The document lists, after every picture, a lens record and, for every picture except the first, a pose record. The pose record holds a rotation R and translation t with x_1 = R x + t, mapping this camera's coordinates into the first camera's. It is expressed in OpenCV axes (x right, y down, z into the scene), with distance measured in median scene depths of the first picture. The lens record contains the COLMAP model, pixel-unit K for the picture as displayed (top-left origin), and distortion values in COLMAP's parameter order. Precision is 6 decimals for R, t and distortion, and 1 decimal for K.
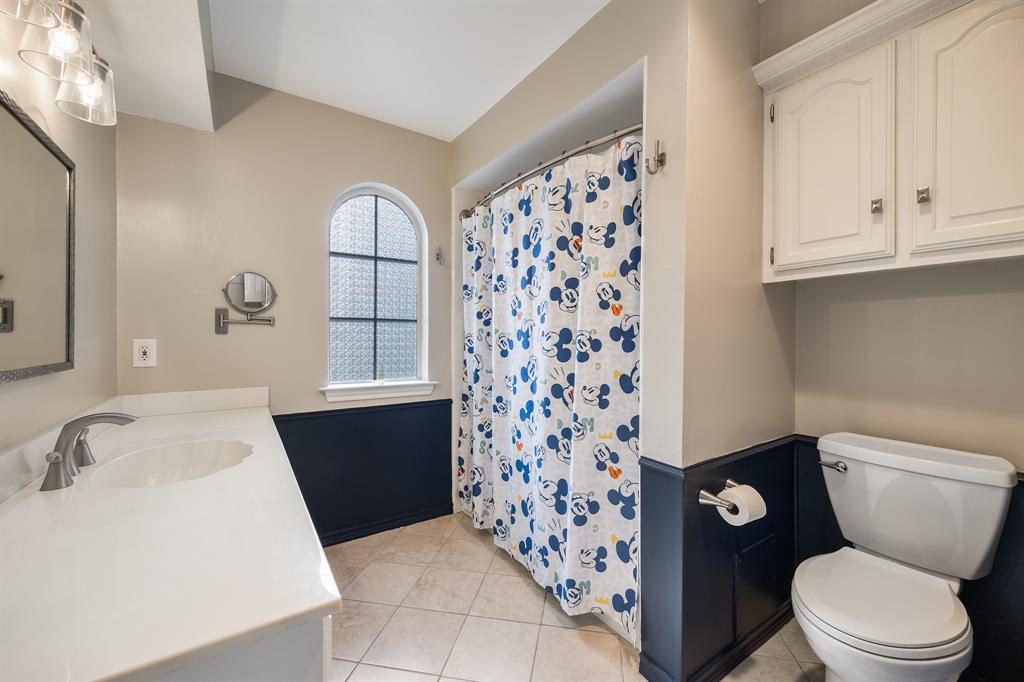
lens RADIAL K [[403.7, 0, 514.5], [0, 403.7, 339.6], [0, 0, 1]] dist [0.002025, 0.000262]
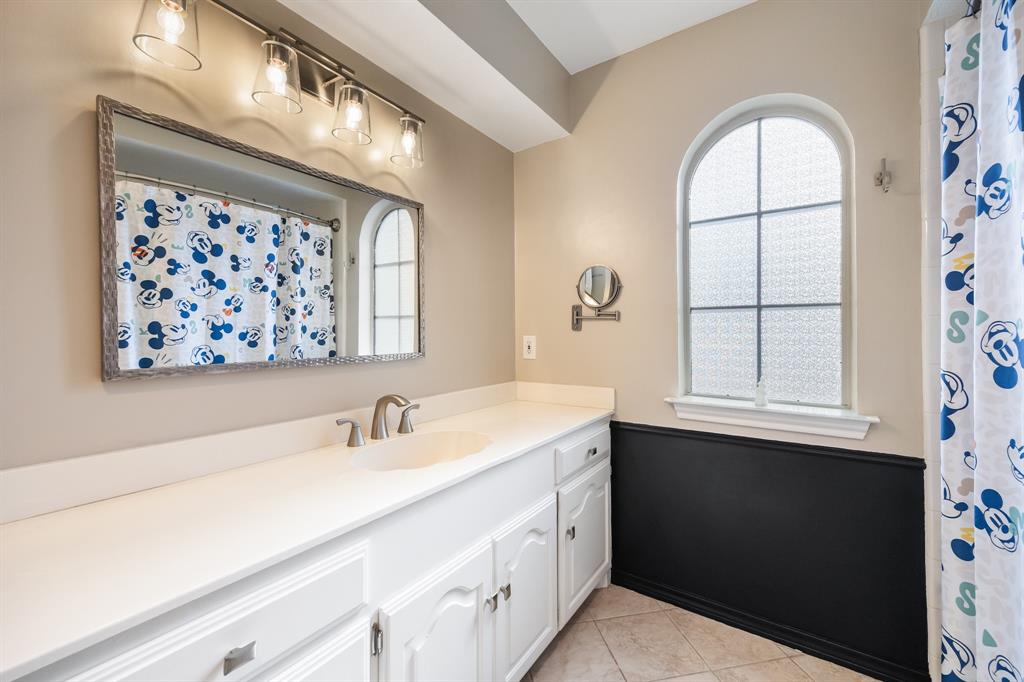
lens RADIAL K [[409.4, 0, 513.3], [0, 409.4, 331.9], [0, 0, 1]] dist [-0.000525, 0.000171]
pose [[0.355427, -0.004937, -0.934691, 0.161397], [-0.001722, 0.999981, -0.005937, -0.003903], [0.934703, 0.003720, 0.355411, 0.451827]]
